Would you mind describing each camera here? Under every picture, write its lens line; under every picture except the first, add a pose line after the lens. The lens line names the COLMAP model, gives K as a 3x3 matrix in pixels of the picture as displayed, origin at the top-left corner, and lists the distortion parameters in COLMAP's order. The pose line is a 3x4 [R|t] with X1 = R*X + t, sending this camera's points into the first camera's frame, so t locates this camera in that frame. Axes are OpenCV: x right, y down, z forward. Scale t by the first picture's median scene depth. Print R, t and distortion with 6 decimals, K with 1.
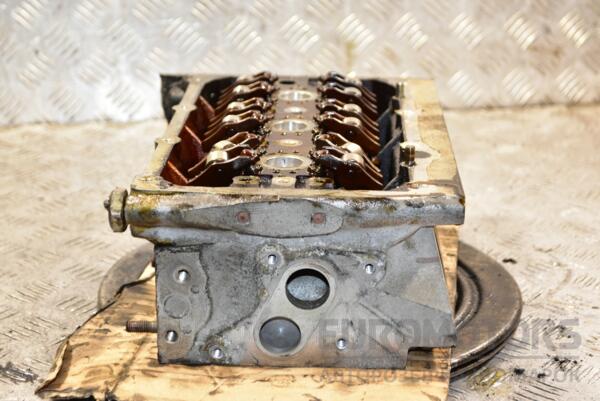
lens RADIAL K [[1174.6, 0, 300.1], [0, 1174.6, 200.5], [0, 0, 1]] dist [-0.048590, 0.181390]
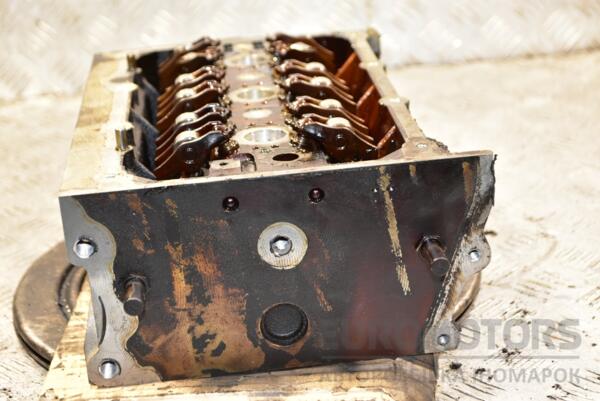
lens RADIAL K [[1174.6, 0, 300.1], [0, 1174.6, 200.5], [0, 0, 1]] dist [-0.048590, 0.181390]
pose [[0.990344, -0.031568, -0.134987, 0.132823], [0.037444, 0.998448, 0.041215, -0.013464], [0.133476, -0.045871, 0.989990, 0.078965]]
